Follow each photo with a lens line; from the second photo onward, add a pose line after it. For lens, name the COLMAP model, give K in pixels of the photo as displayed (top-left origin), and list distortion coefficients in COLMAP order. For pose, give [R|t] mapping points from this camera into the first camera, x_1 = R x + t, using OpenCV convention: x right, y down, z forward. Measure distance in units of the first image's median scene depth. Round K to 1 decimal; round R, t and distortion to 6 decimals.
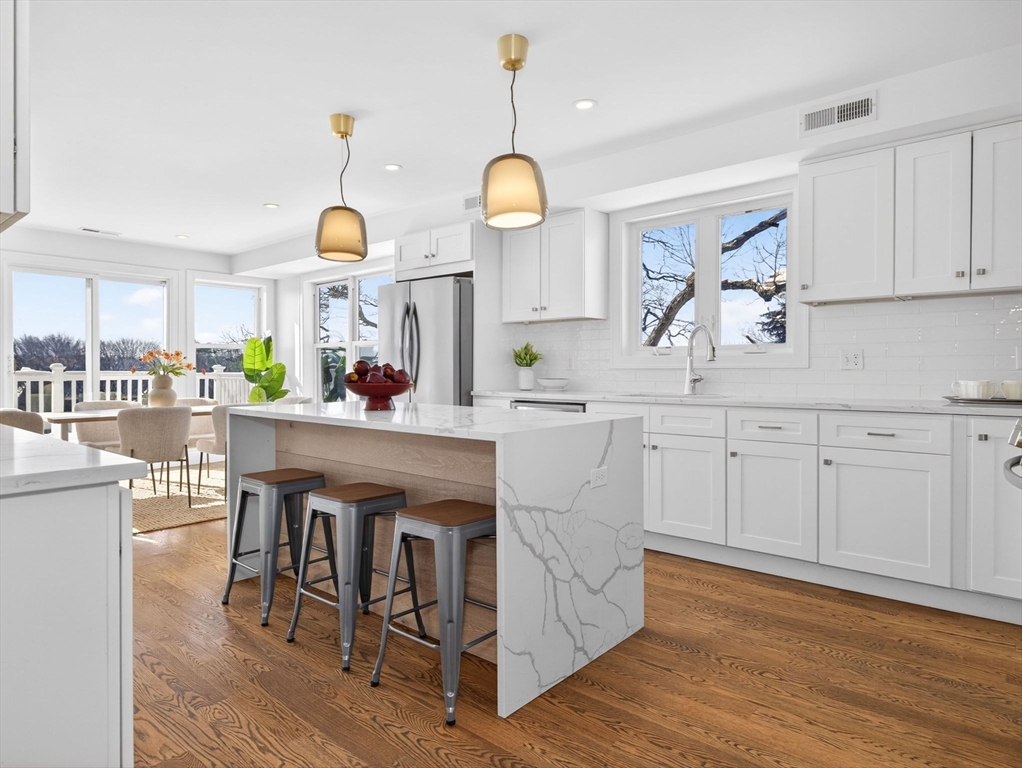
lens RADIAL K [[632.1, 0, 504.3], [0, 632.1, 374.6], [0, 0, 1]] dist [0.007151, 0.000876]
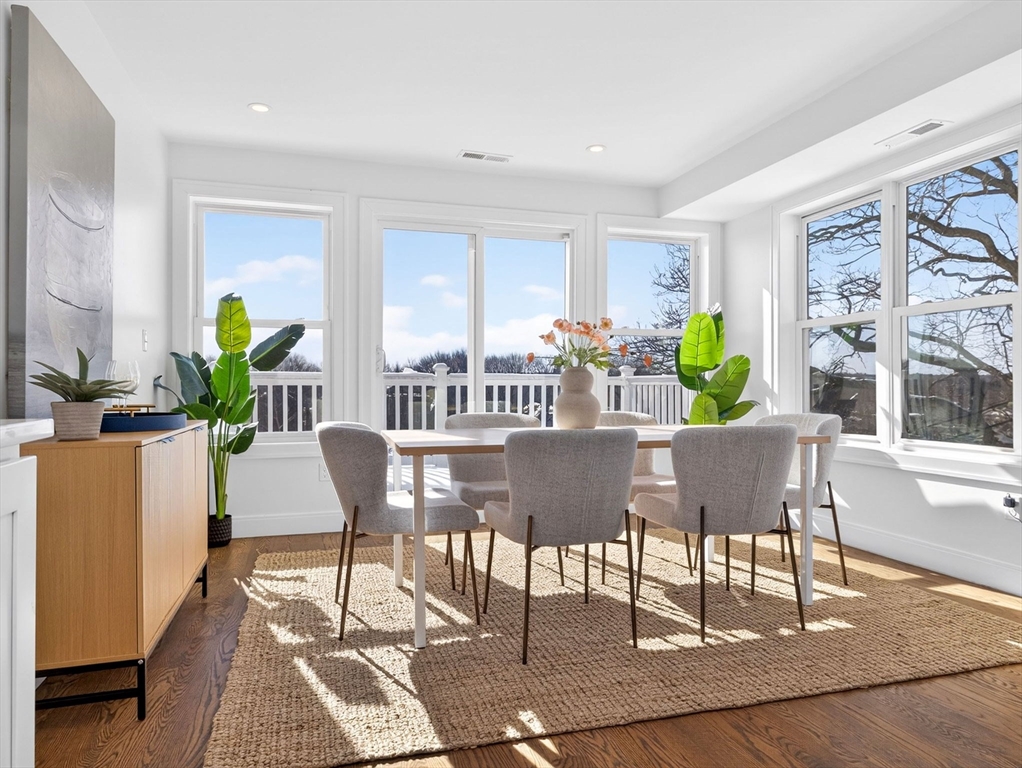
lens RADIAL K [[656.1, 0, 517.0], [0, 656.1, 383.8], [0, 0, 1]] dist [-0.020054, 0.011525]
pose [[0.861495, -0.001162, -0.507765, -0.296604], [-0.004136, 0.999948, -0.009307, 0.019867], [0.507749, 0.010118, 0.861445, 0.488930]]
